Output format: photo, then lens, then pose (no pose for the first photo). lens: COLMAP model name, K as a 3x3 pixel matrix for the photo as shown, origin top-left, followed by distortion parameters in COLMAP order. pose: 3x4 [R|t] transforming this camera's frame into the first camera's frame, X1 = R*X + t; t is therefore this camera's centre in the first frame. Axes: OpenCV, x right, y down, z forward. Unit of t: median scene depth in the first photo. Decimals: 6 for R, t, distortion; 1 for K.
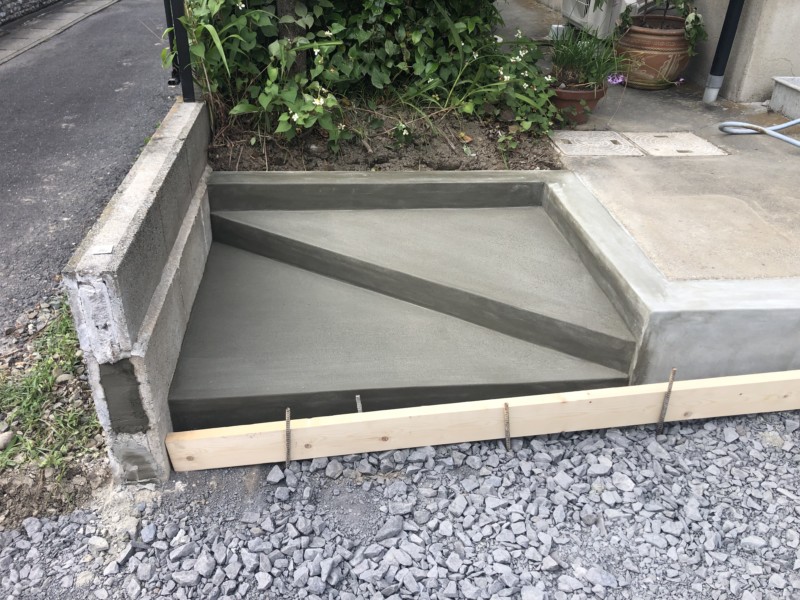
lens RADIAL K [[670.7, 0, 400.3], [0, 670.7, 301.7], [0, 0, 1]] dist [0.033616, 0.007724]
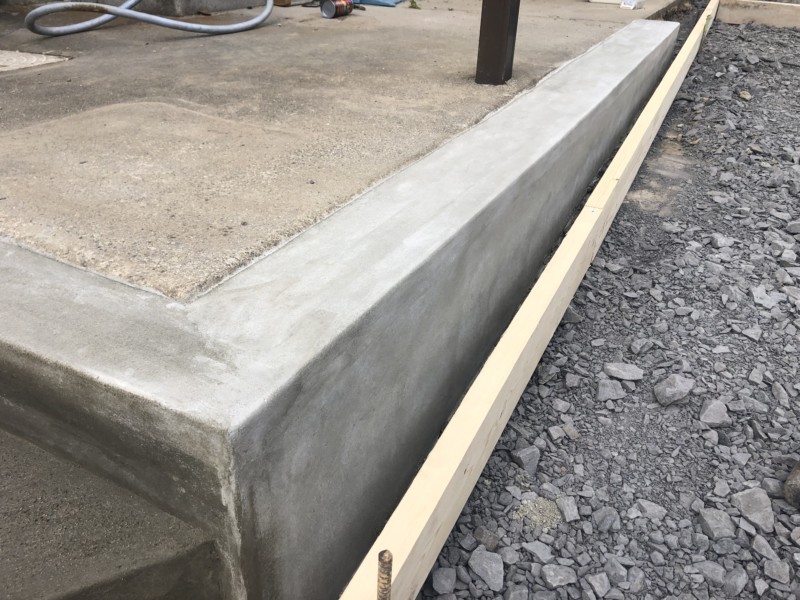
lens RADIAL K [[670.7, 0, 400.9], [0, 670.7, 300.1], [0, 0, 1]] dist [0.033616, 0.007724]
pose [[0.557863, -0.428435, 0.710797, 0.202787], [0.423959, 0.883385, 0.199722, -0.046980], [-0.713476, 0.189931, 0.674447, 0.634495]]
